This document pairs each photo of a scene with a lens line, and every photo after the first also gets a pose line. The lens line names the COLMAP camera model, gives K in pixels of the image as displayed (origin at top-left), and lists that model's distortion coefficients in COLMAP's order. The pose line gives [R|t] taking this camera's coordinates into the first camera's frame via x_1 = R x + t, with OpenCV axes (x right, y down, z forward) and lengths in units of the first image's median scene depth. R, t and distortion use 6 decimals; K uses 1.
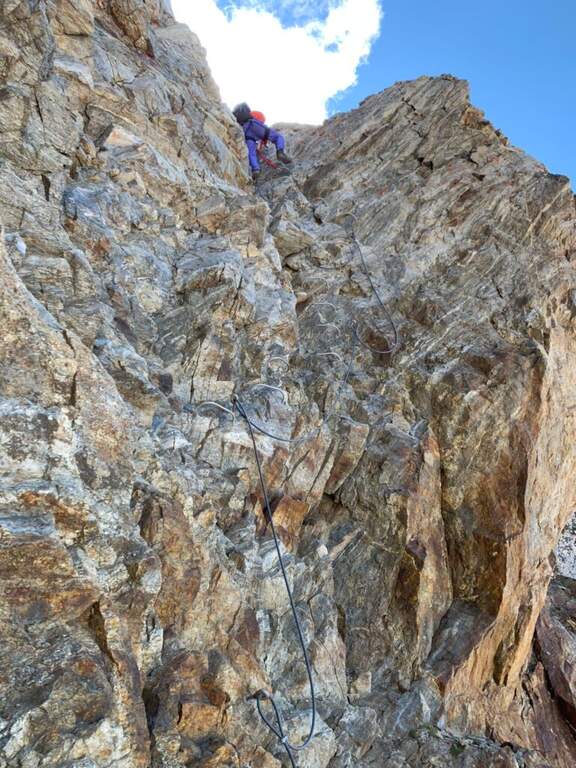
lens RADIAL K [[586.5, 0, 288.0], [0, 586.5, 384.0], [0, 0, 1]] dist [0.038778, -0.000460]
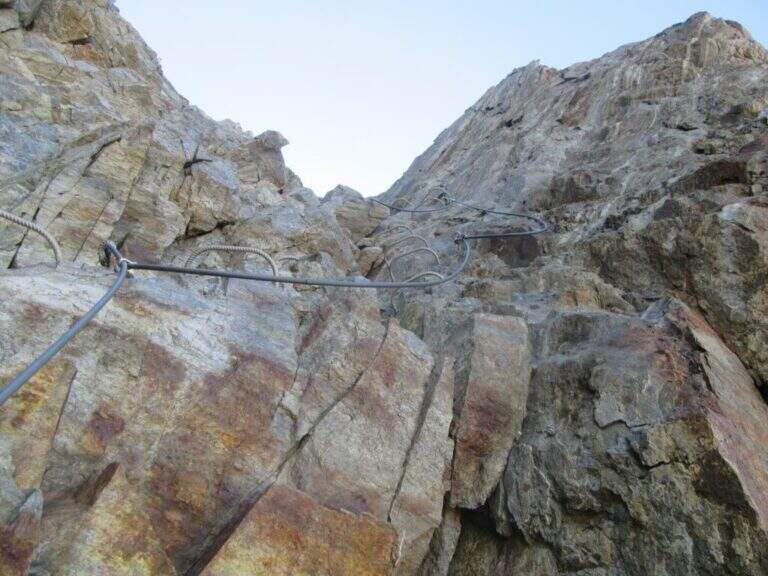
lens RADIAL K [[574.1, 0, 384.0], [0, 574.1, 288.0], [0, 0, 1]] dist [-0.015071, 0.002315]
pose [[0.951126, -0.300880, -0.069504, 0.085678], [0.227867, 0.835736, -0.499621, 0.241522], [0.208413, 0.459365, 0.863451, 0.669392]]
